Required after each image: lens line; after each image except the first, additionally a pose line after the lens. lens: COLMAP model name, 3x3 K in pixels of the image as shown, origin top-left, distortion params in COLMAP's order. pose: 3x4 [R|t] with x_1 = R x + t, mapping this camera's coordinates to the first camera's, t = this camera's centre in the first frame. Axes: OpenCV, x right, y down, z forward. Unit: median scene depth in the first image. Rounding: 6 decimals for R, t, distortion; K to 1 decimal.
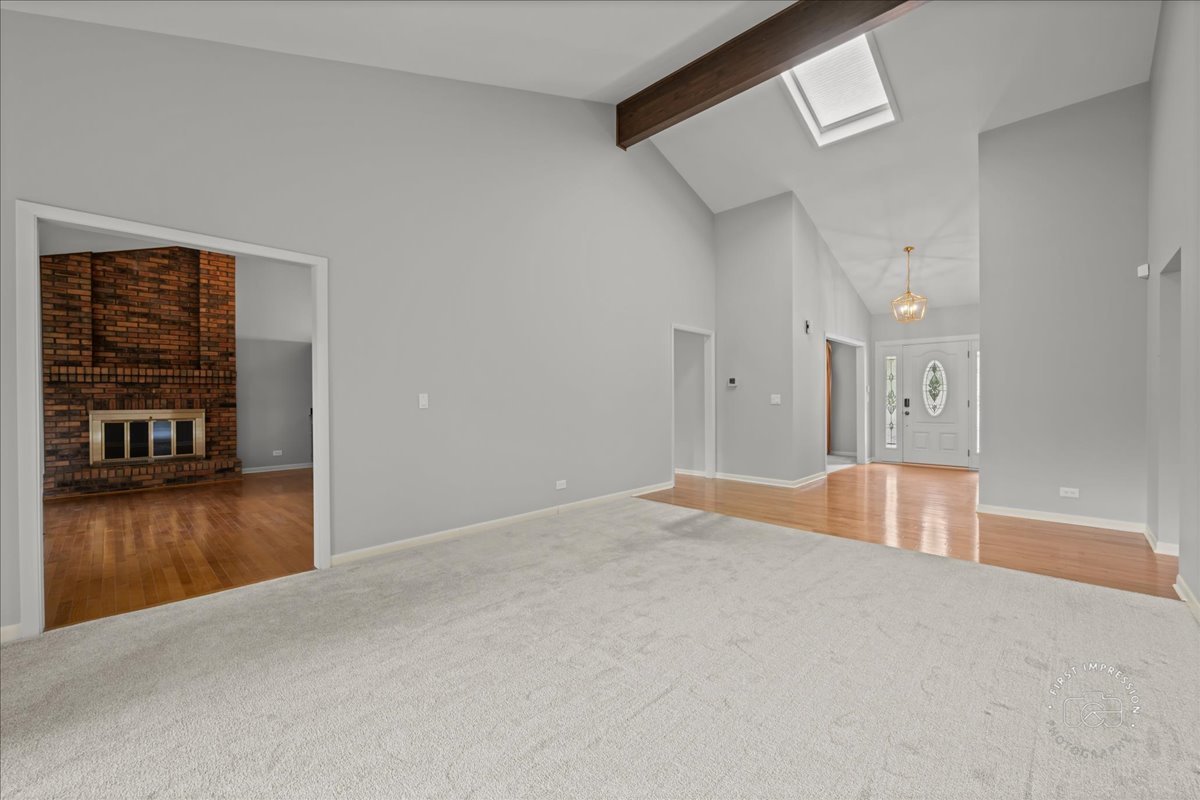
lens RADIAL K [[484.2, 0, 600.0], [0, 484.2, 400.0], [0, 0, 1]] dist [0.000377, 0.000307]
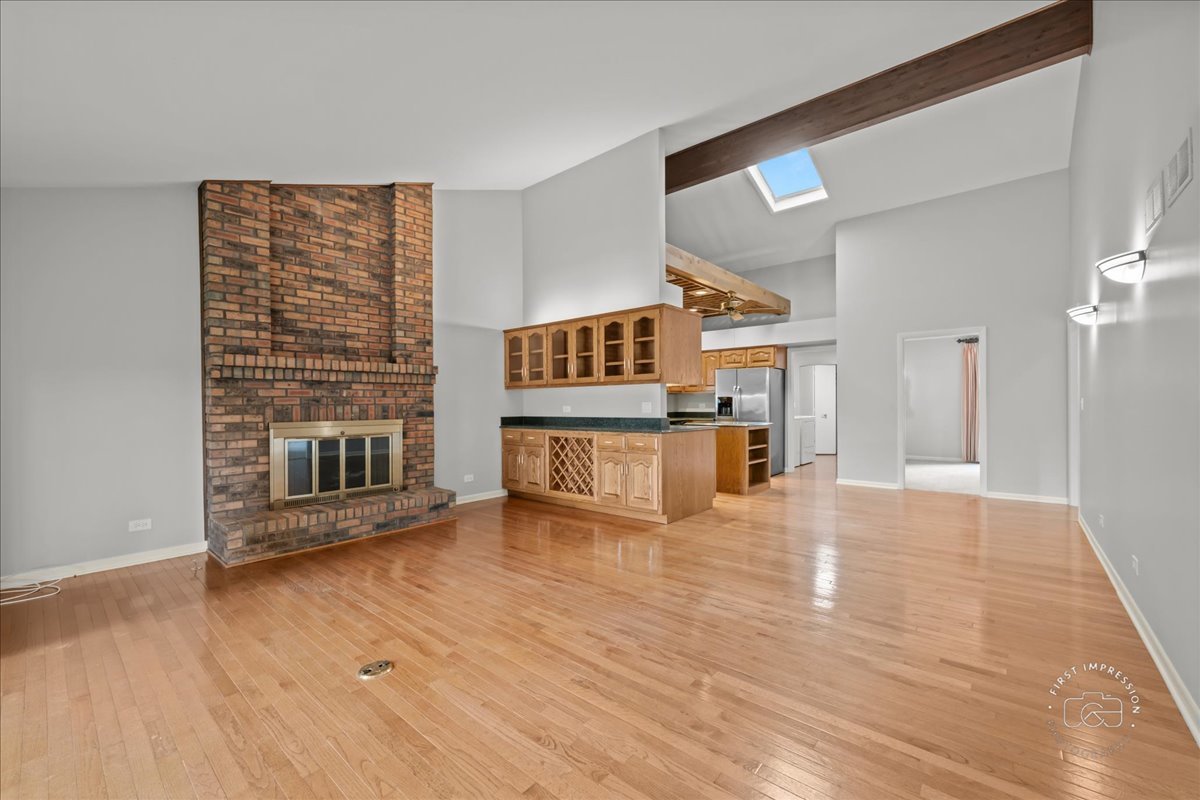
lens RADIAL K [[484.6, 0, 602.2], [0, 484.6, 405.5], [0, 0, 1]] dist [0.000741, 0.000018]
pose [[0.997684, -0.000349, 0.068011, -0.611356], [0.000353, 1.000000, -0.000050, -0.001494], [-0.068011, 0.000074, 0.997685, 0.297222]]
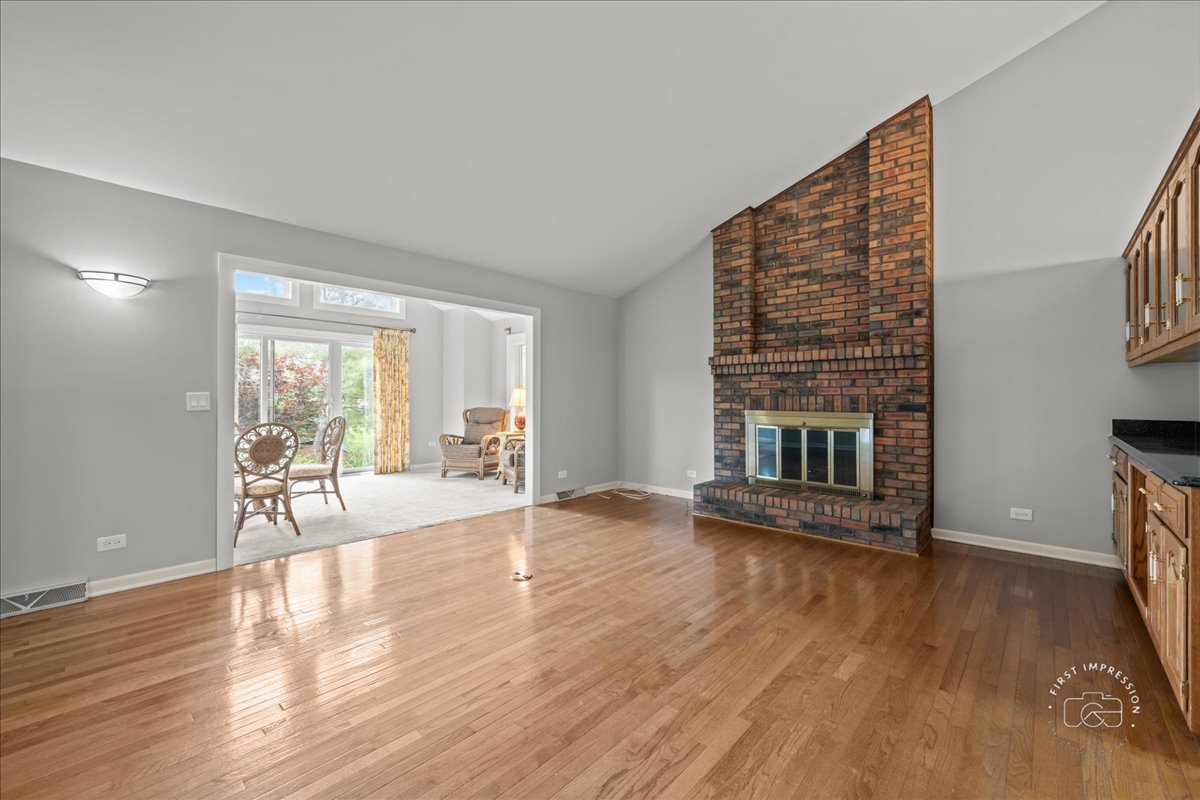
lens RADIAL K [[488.9, 0, 601.4], [0, 488.9, 394.1], [0, 0, 1]] dist [-0.000454, 0.000038]
pose [[0.034867, 0.001758, -0.999390, -0.256531], [-0.003042, 0.999994, 0.001653, -0.004695], [0.999387, 0.002983, 0.034872, 0.695565]]
